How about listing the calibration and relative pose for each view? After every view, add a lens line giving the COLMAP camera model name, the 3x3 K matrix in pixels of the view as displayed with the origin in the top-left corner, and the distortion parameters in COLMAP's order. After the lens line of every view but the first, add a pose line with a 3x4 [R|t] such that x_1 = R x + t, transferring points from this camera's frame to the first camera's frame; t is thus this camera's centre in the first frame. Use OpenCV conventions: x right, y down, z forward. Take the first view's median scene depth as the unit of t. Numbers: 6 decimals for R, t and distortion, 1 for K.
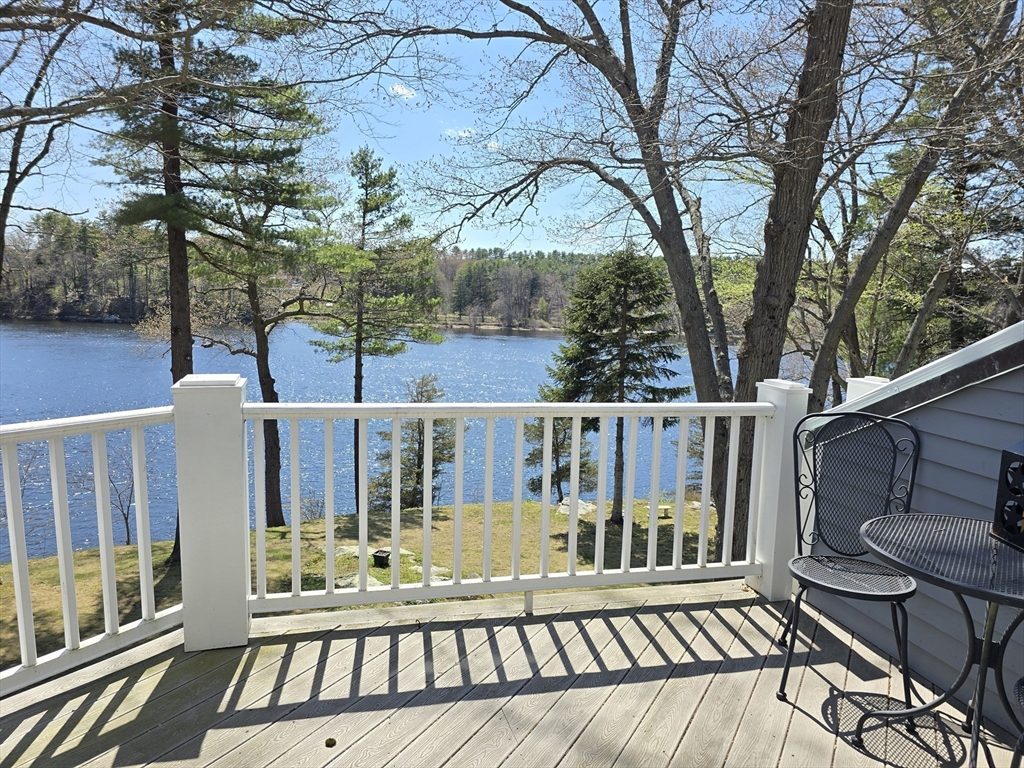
lens RADIAL K [[694.9, 0, 512.7], [0, 694.9, 410.3], [0, 0, 1]] dist [0.002625, 0.000250]
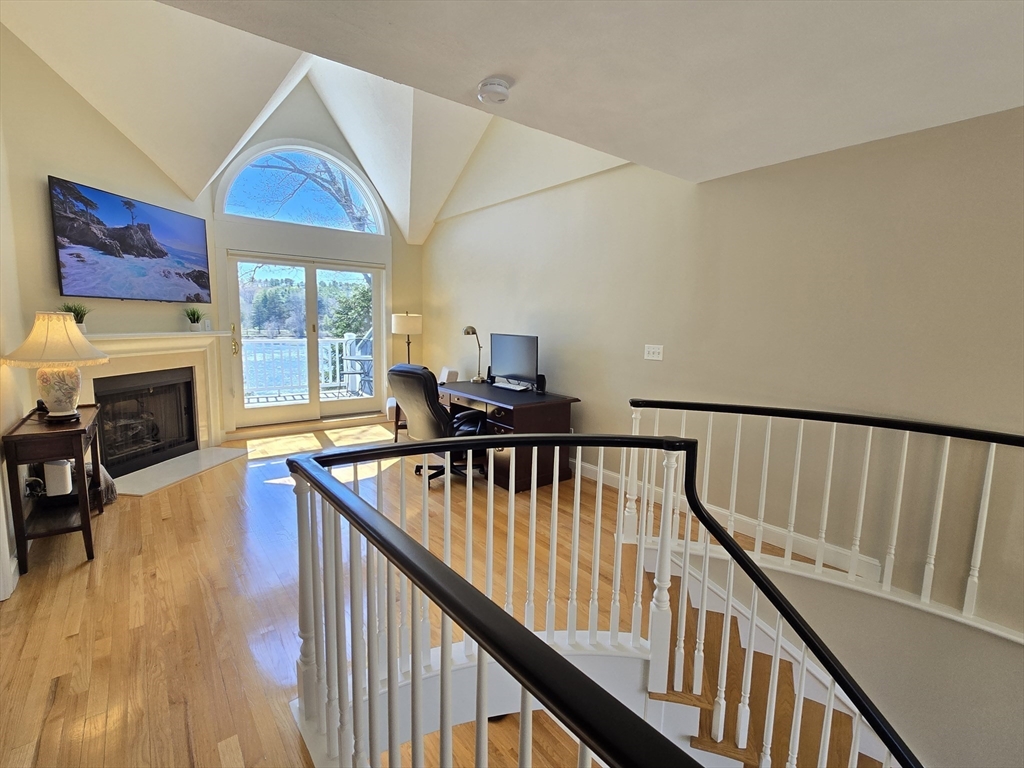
lens RADIAL K [[473.1, 0, 512.0], [0, 473.1, 384.0], [0, 0, 1]] dist [0.002501, 0.000405]
pose [[0.915962, -0.071455, 0.394851, 0.016293], [0.077063, 0.997025, 0.001658, 0.032954], [-0.393794, 0.028910, 0.918744, -0.189099]]
